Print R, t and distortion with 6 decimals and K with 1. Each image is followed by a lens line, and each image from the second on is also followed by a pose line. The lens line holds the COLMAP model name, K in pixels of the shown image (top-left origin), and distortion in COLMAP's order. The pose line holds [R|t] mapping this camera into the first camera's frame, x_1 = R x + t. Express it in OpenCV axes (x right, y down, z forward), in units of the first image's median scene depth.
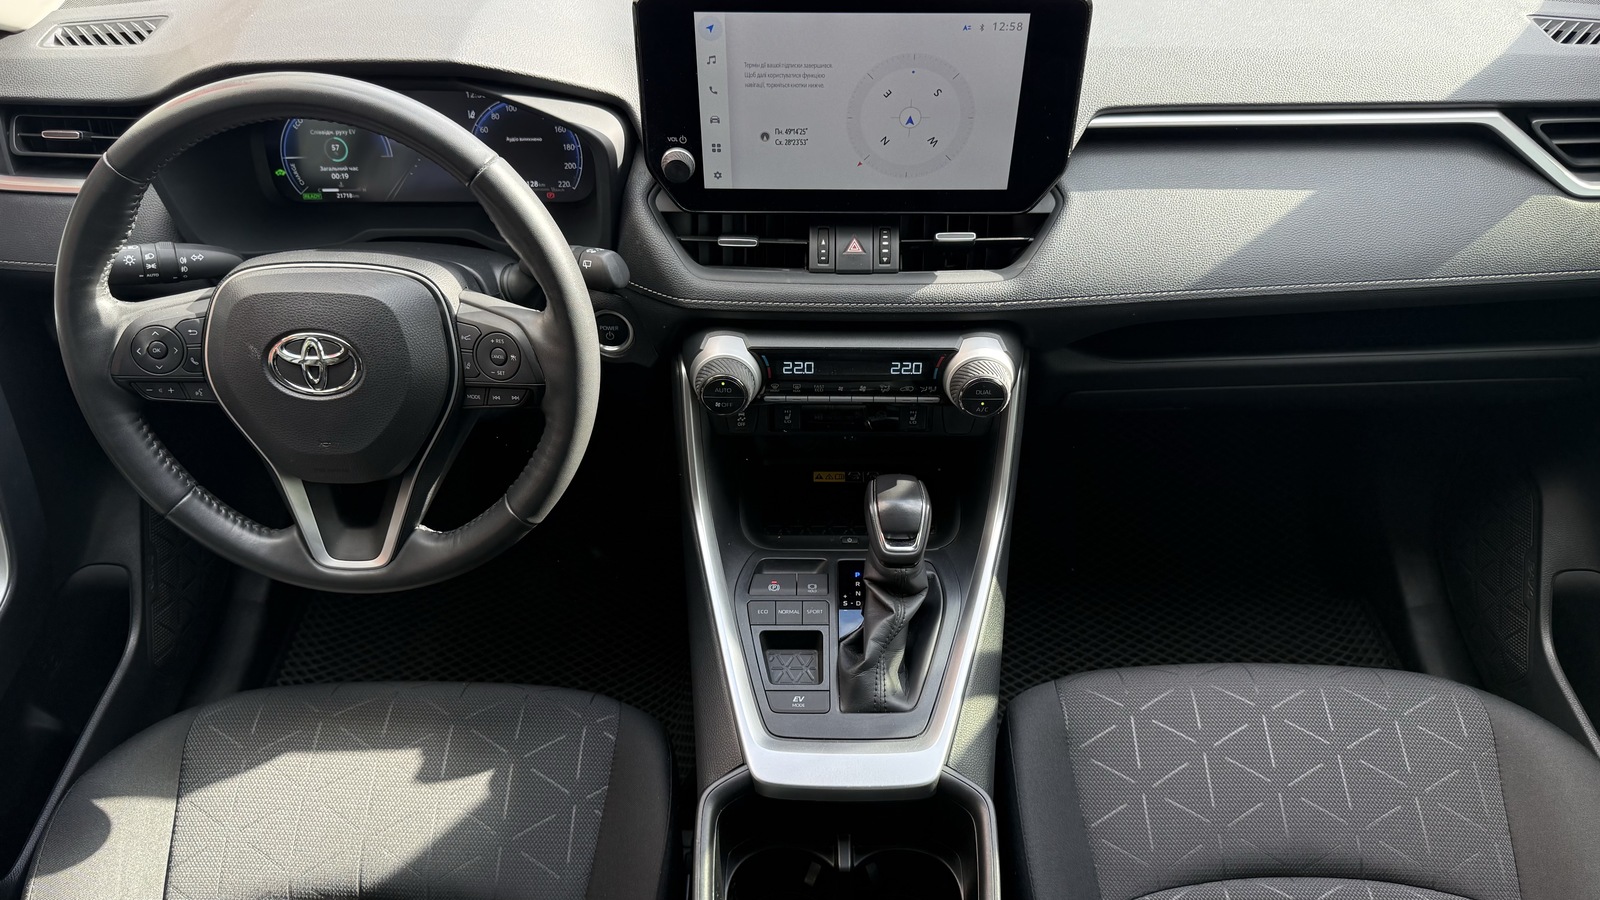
lens RADIAL K [[1137.3, 0, 800.0], [0, 1137.3, 450.0], [0, 0, 1]] dist [0.167459, -0.336431]
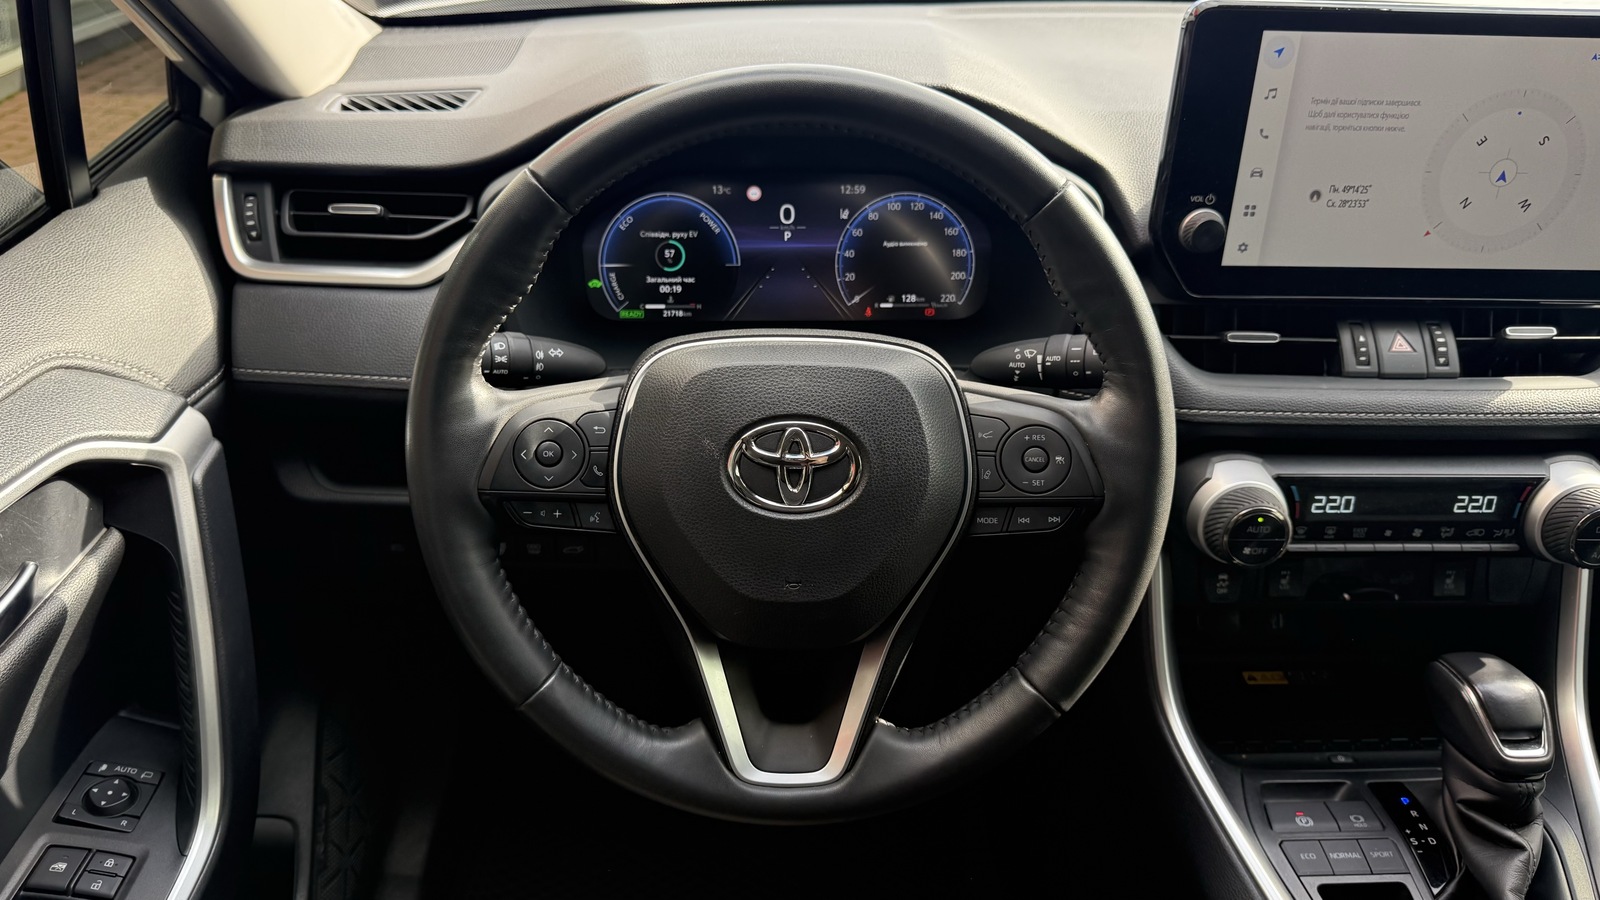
lens RADIAL K [[1155.8, 0, 800.0], [0, 1155.8, 450.0], [0, 0, 1]] dist [0.058862, -0.072100]
pose [[0.998149, -0.000739, 0.060807, -0.403360], [0.015723, 0.969060, -0.246325, 0.076878], [-0.058744, 0.246825, 0.967278, 0.288071]]
